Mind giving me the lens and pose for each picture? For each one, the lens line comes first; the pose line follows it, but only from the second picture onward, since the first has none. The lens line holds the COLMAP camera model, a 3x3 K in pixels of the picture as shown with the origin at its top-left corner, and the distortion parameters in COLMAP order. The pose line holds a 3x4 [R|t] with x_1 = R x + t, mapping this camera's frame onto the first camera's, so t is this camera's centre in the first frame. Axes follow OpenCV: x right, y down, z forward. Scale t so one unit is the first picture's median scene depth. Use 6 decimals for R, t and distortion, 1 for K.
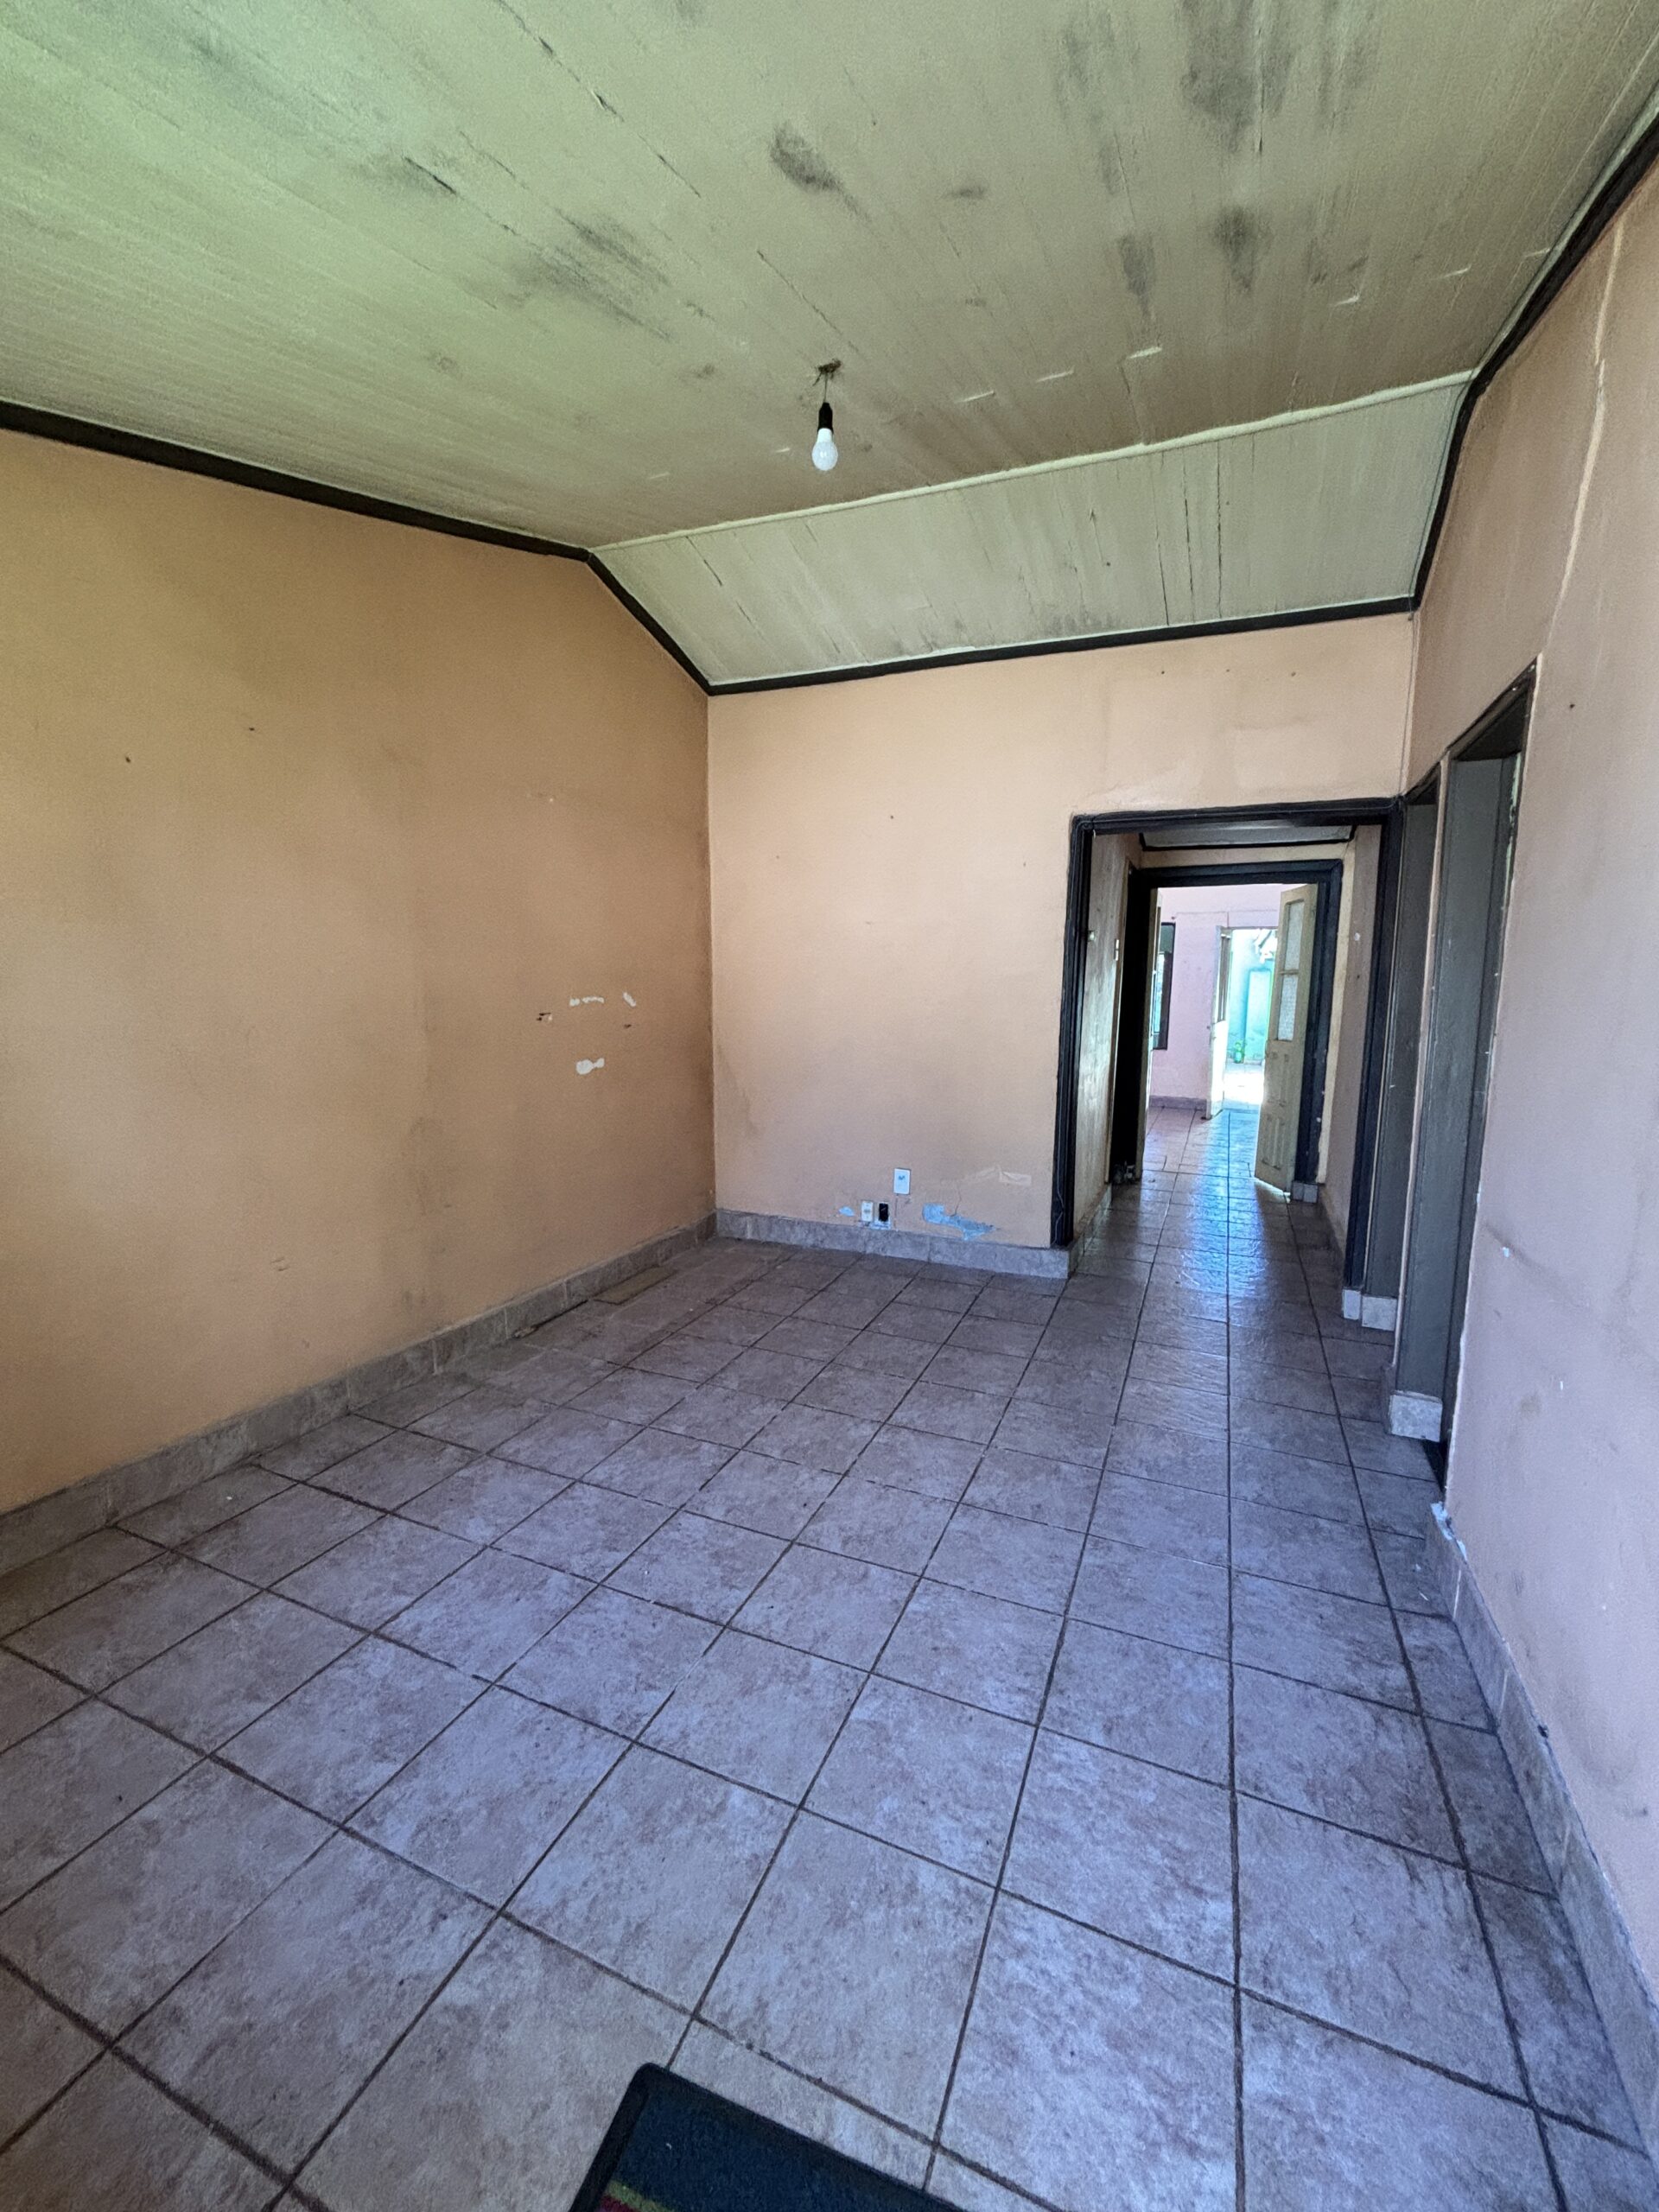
lens RADIAL K [[891.2, 0, 825.2], [0, 891.2, 1104.2], [0, 0, 1]] dist [0.000940, 0.000159]
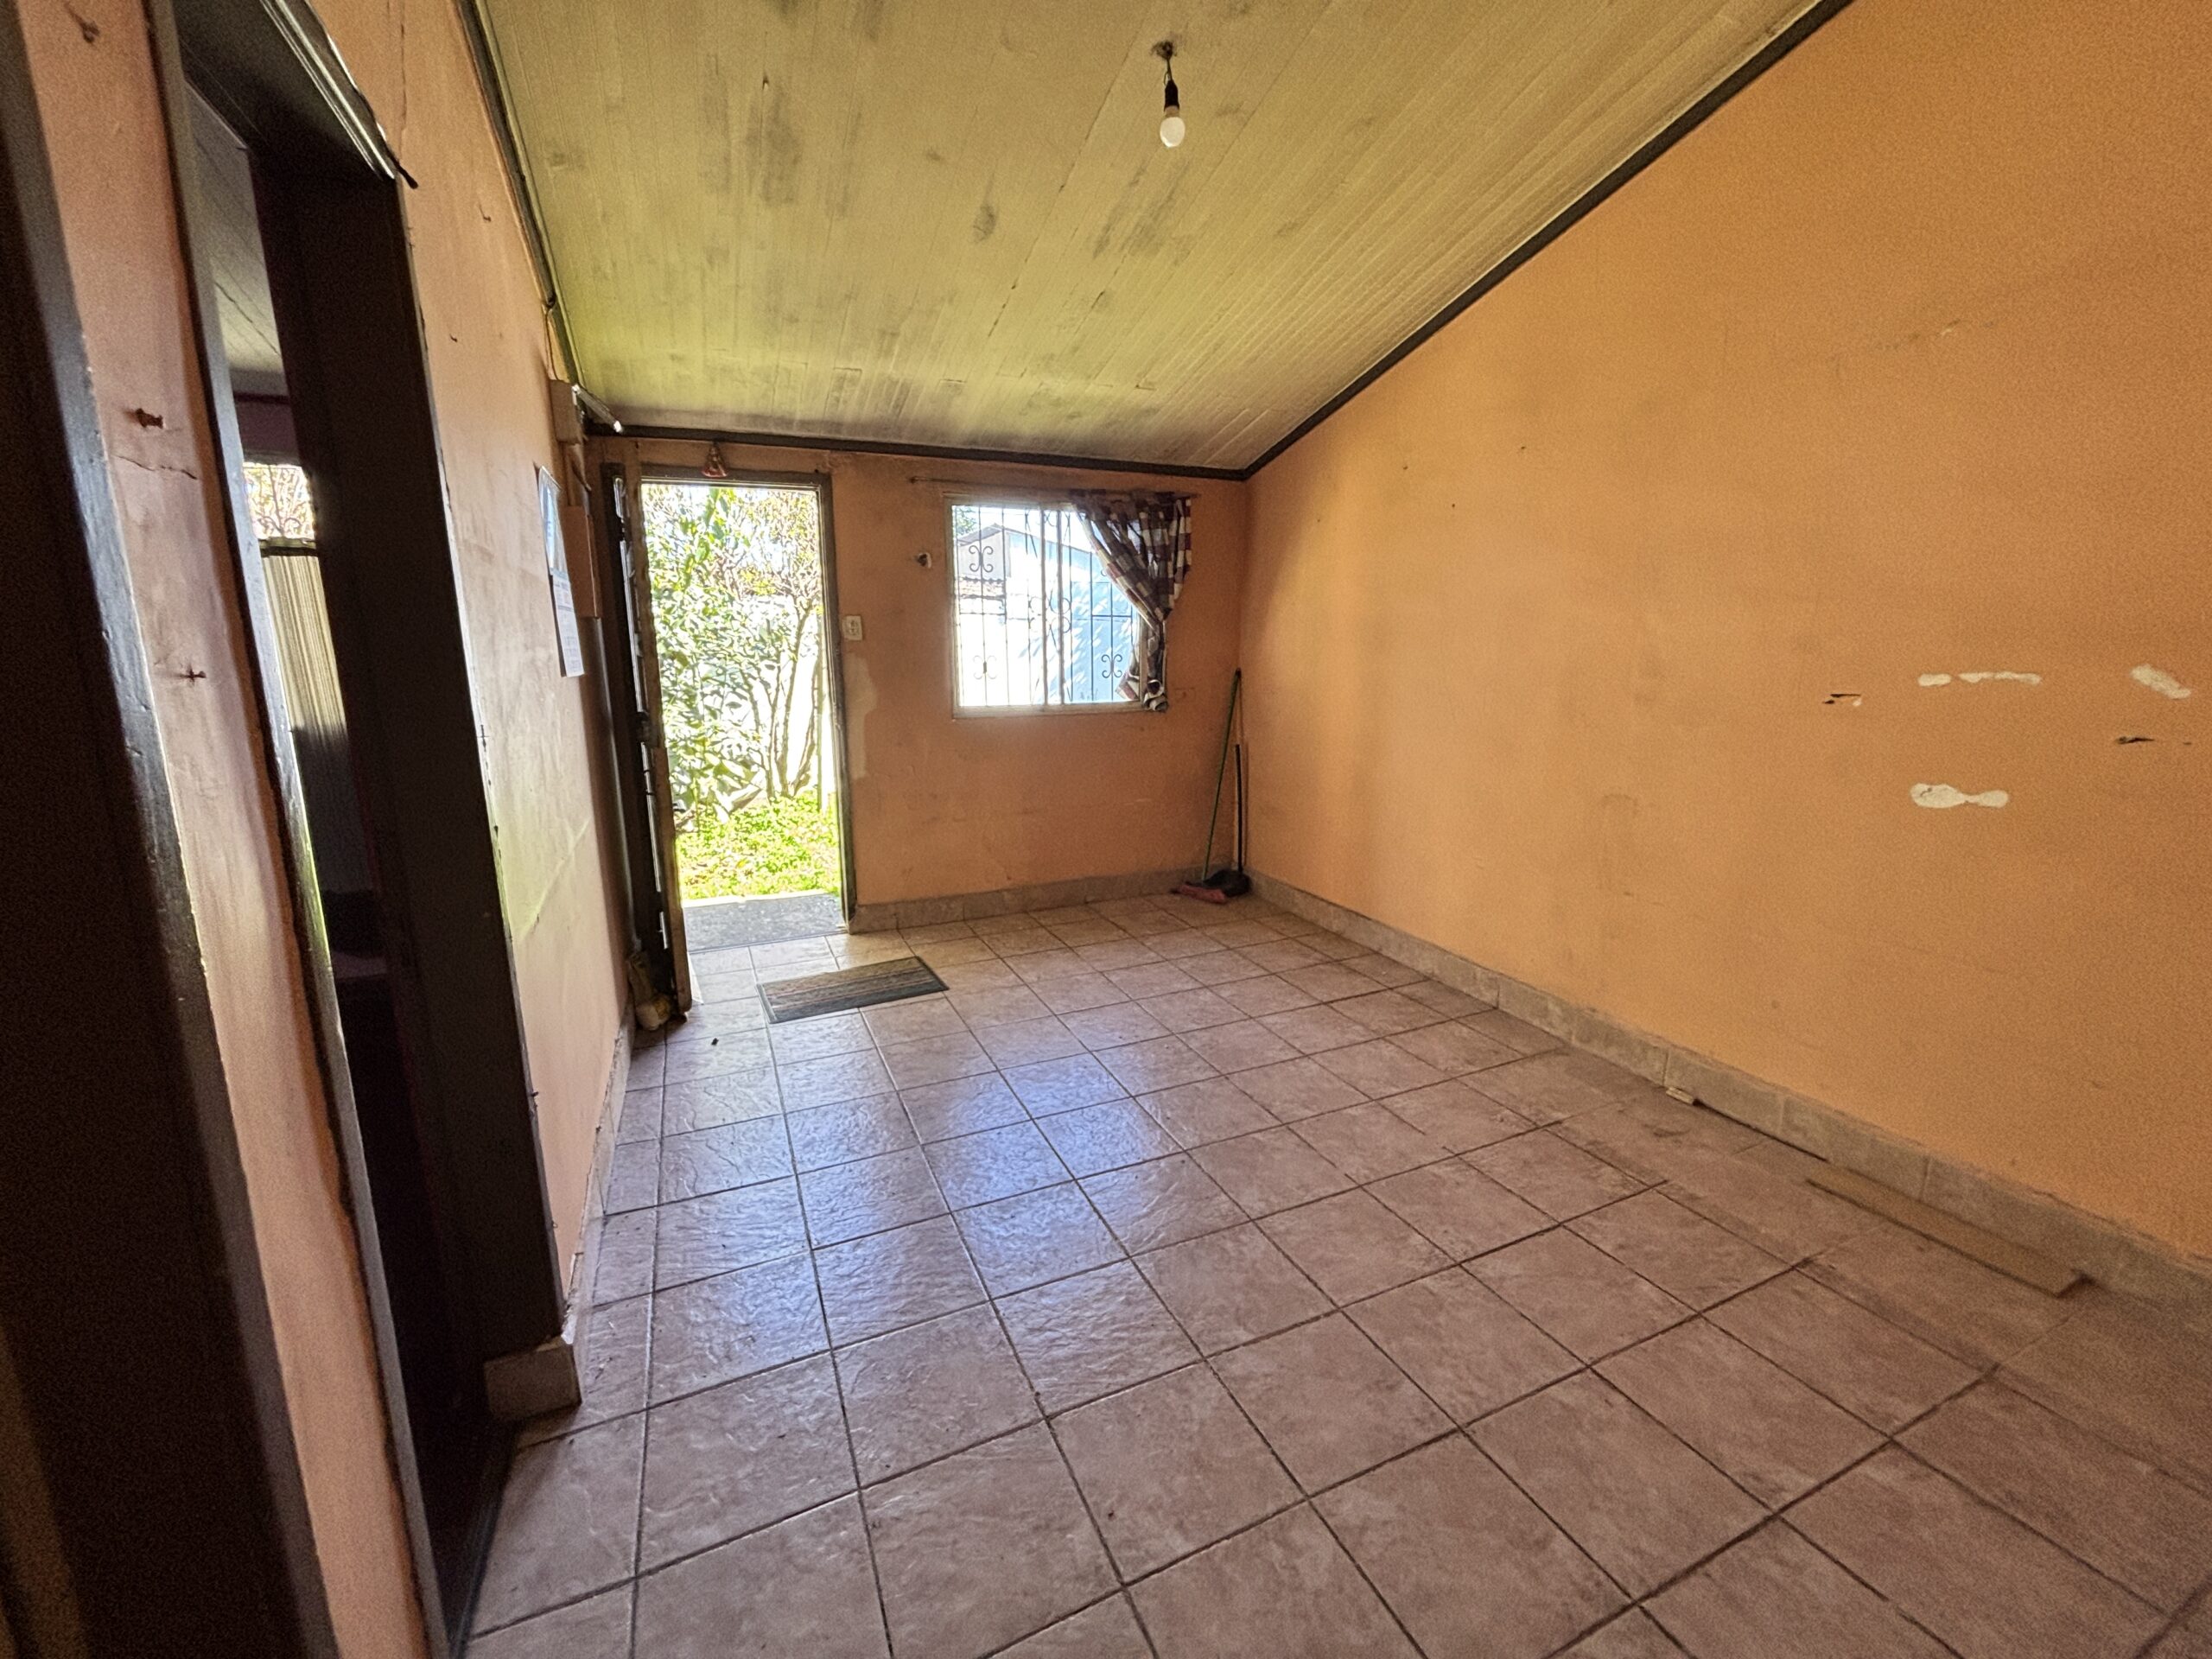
lens RADIAL K [[891.2, 0, 1102.4], [0, 891.2, 826.9], [0, 0, 1]] dist [0.000940, 0.000159]
pose [[-0.668810, 0.145142, -0.729127, 0.595196], [-0.099536, 0.954445, 0.281296, -0.154744], [0.736740, 0.260708, -0.623896, 1.154594]]
